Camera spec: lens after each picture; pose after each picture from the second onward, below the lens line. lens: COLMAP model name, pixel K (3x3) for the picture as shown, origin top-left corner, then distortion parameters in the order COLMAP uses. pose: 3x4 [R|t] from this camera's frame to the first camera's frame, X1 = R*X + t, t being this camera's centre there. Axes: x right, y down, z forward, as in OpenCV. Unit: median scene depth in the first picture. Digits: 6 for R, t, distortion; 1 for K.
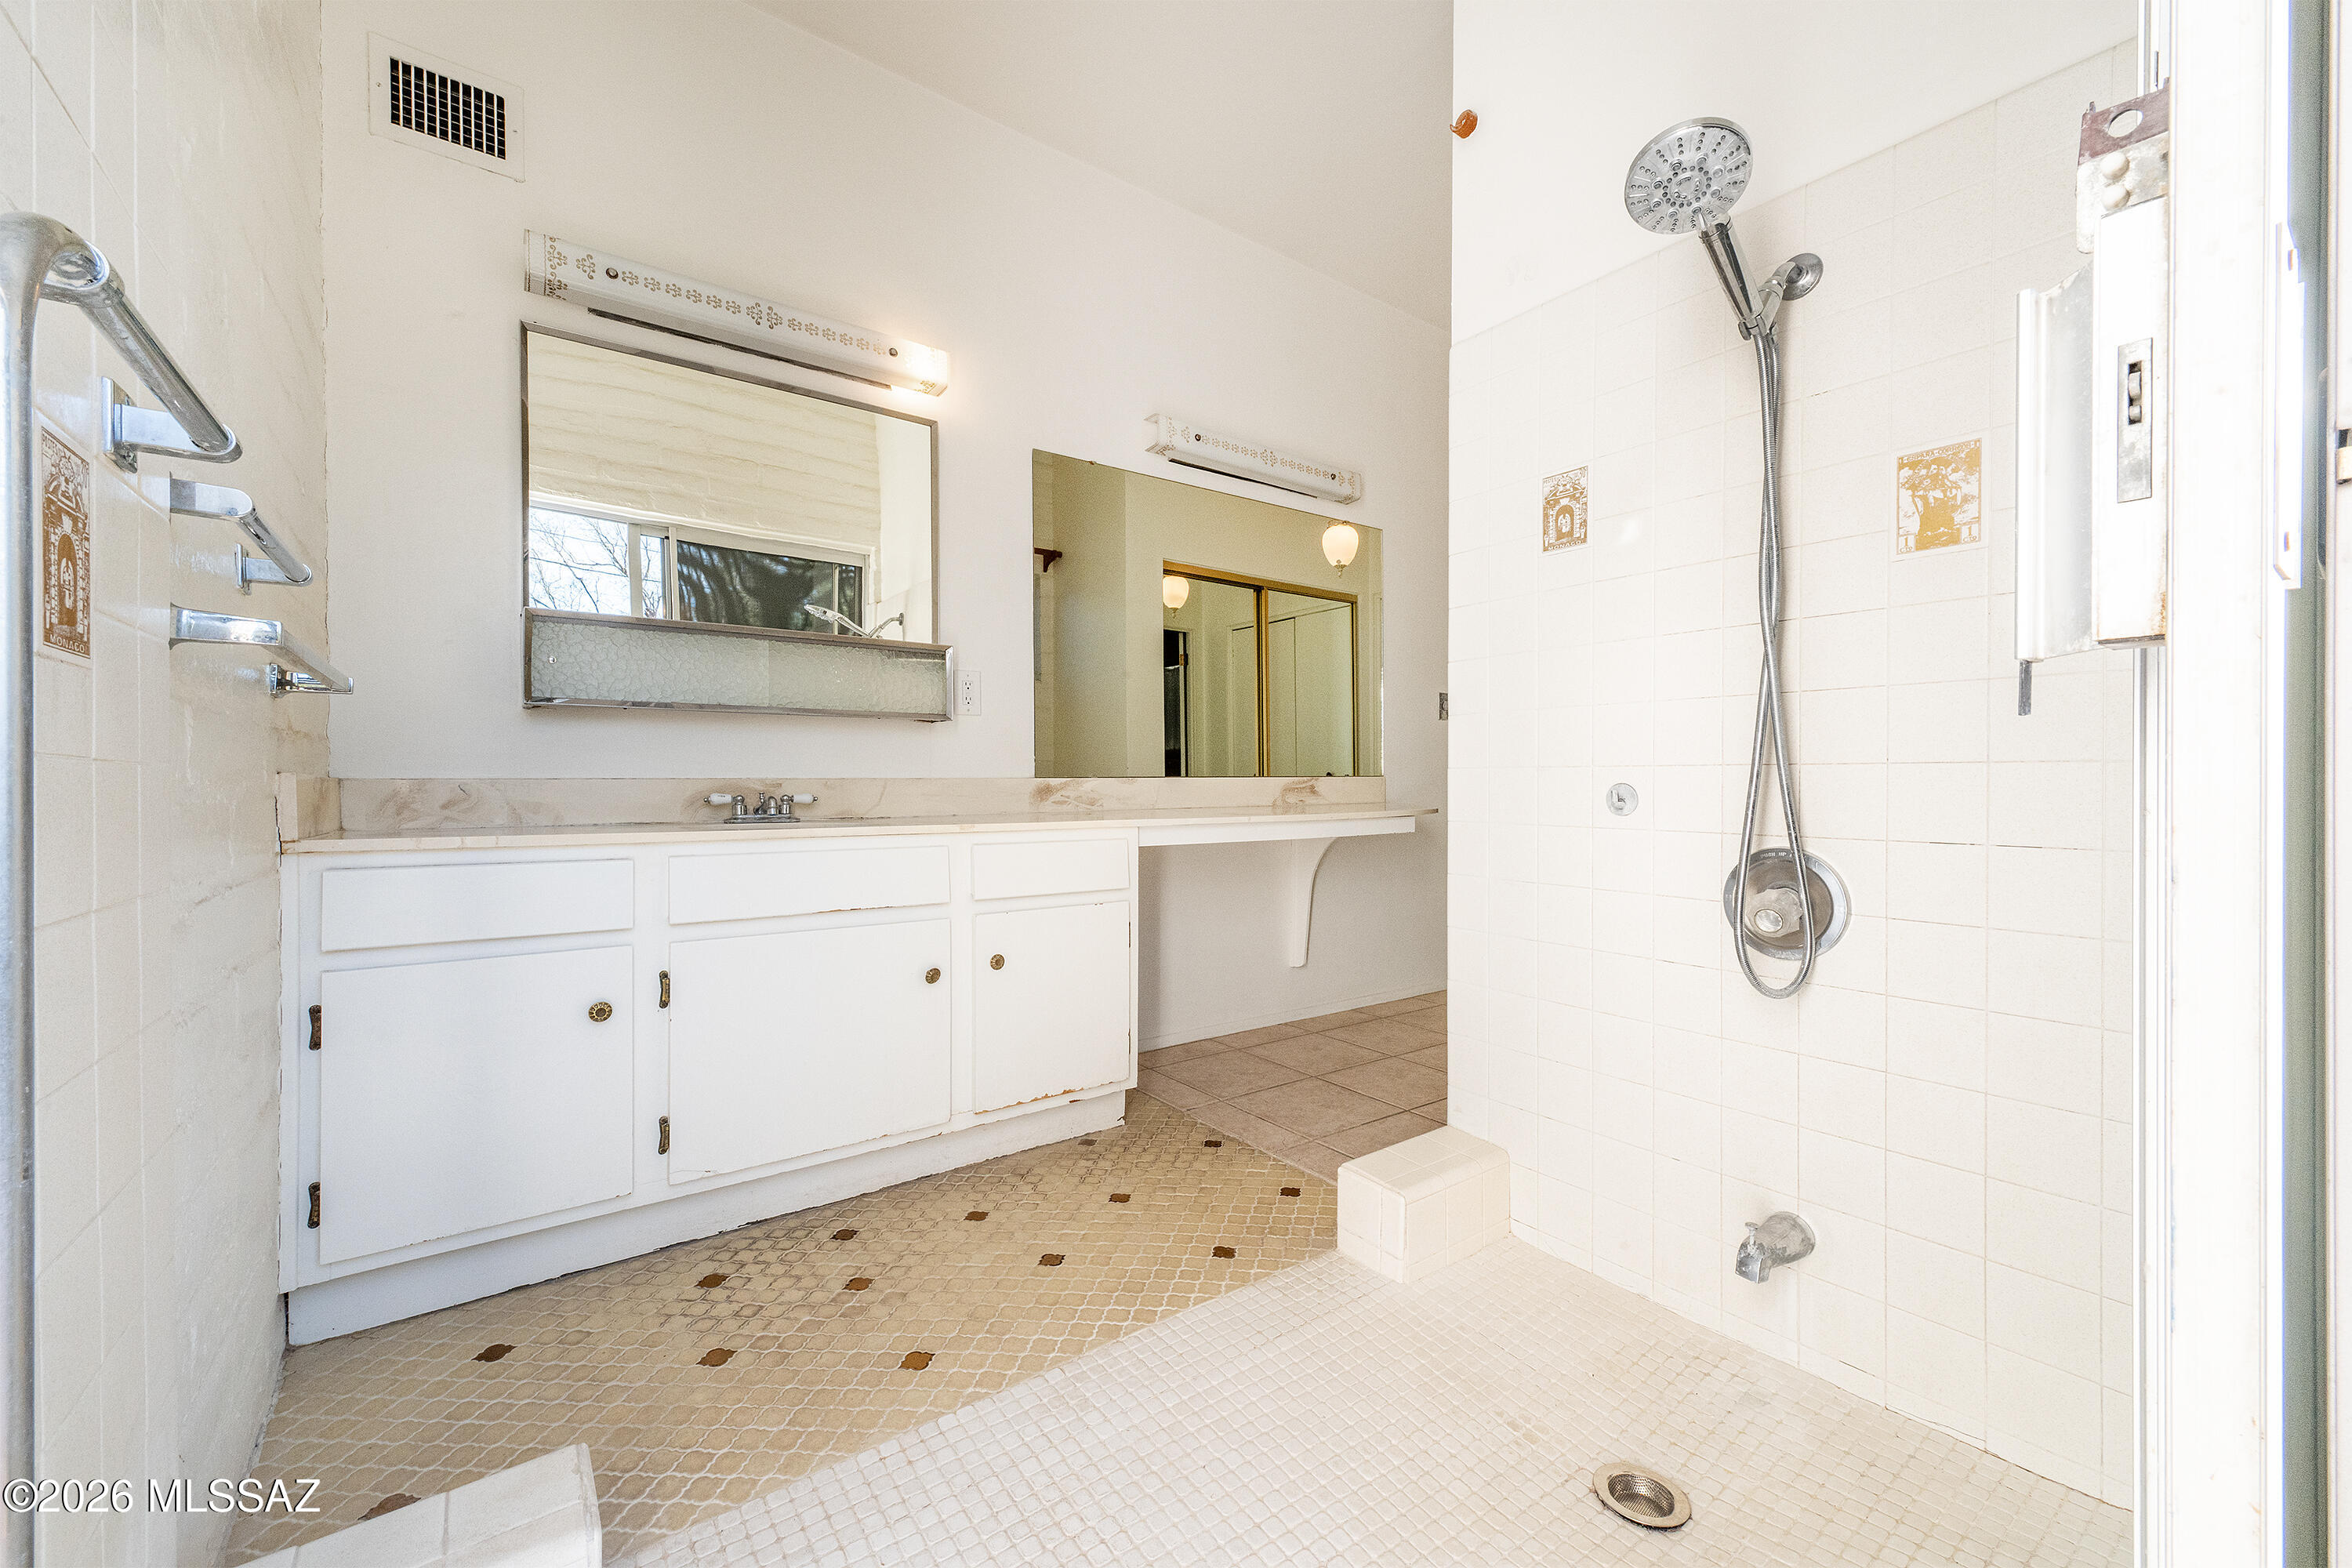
lens RADIAL K [[923.0, 0, 1165.0], [0, 923.0, 787.8], [0, 0, 1]] dist [-0.003669, -0.000148]
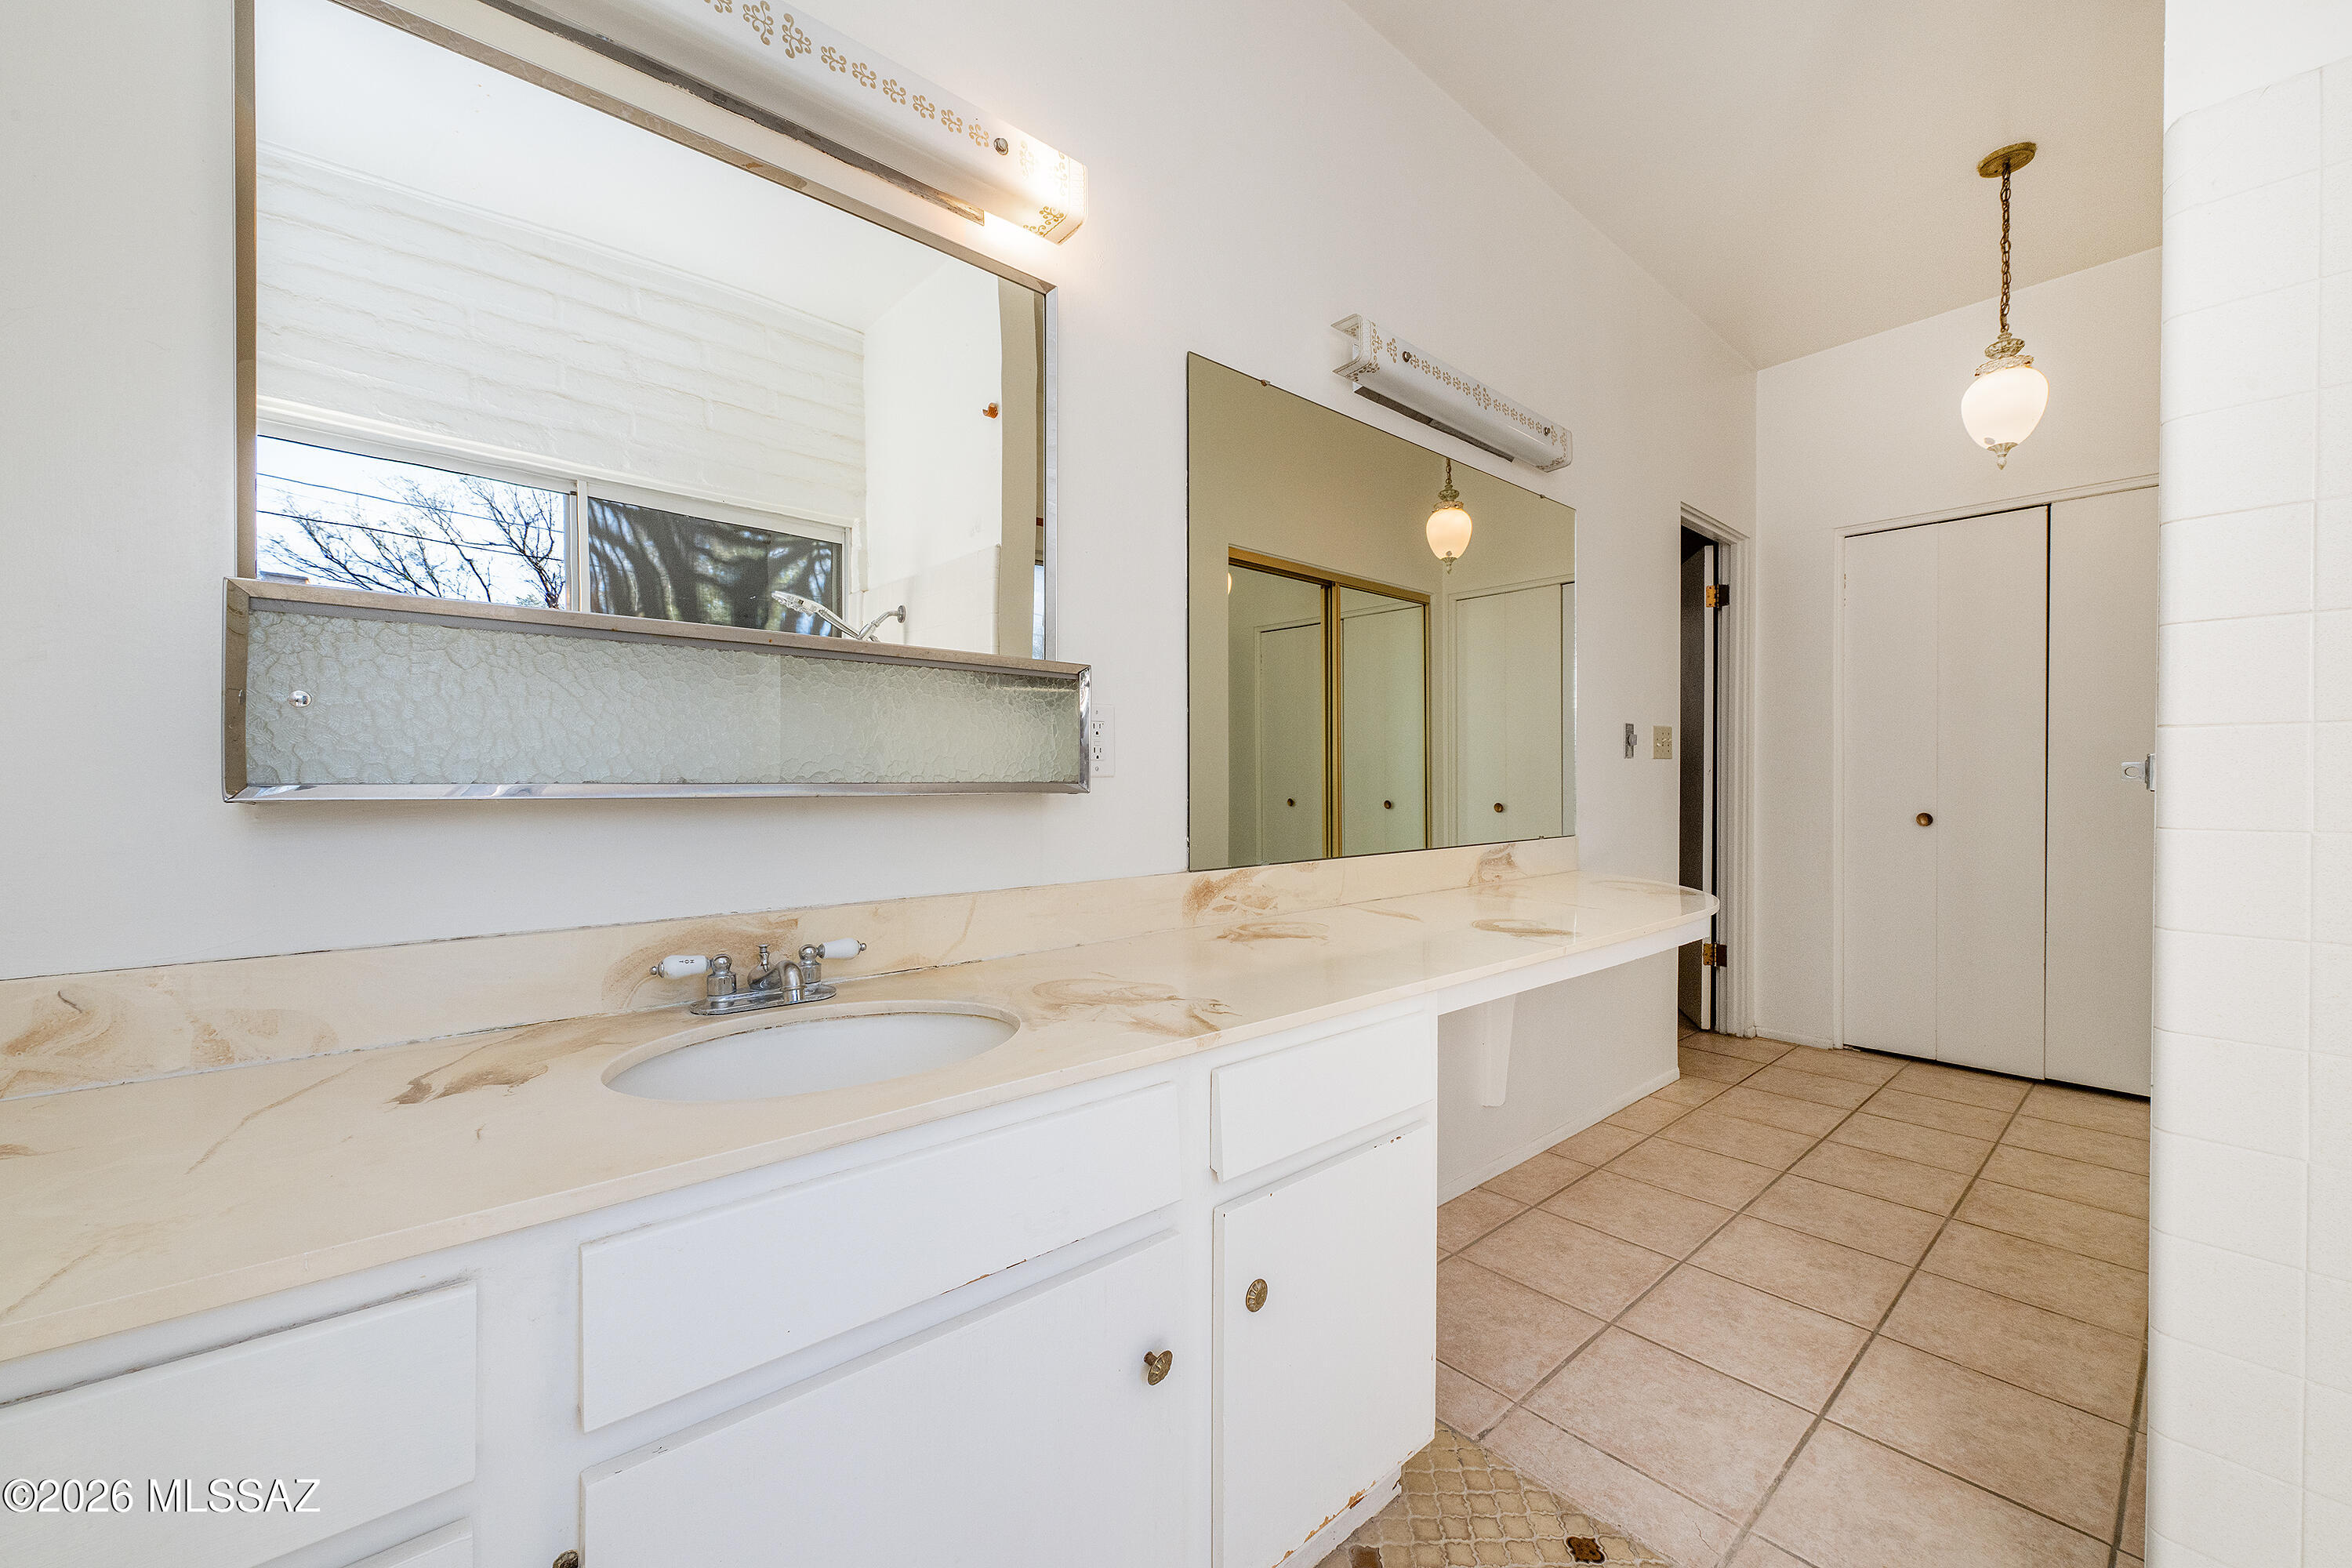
lens RADIAL K [[923.0, 0, 1188.0], [0, 923.0, 779.8], [0, 0, 1]] dist [-0.003669, -0.000148]
pose [[0.995455, 0.002061, 0.095206, -0.185882], [-0.001524, 0.999983, -0.005716, -0.064840], [-0.095216, 0.005545, 0.995441, 0.341700]]
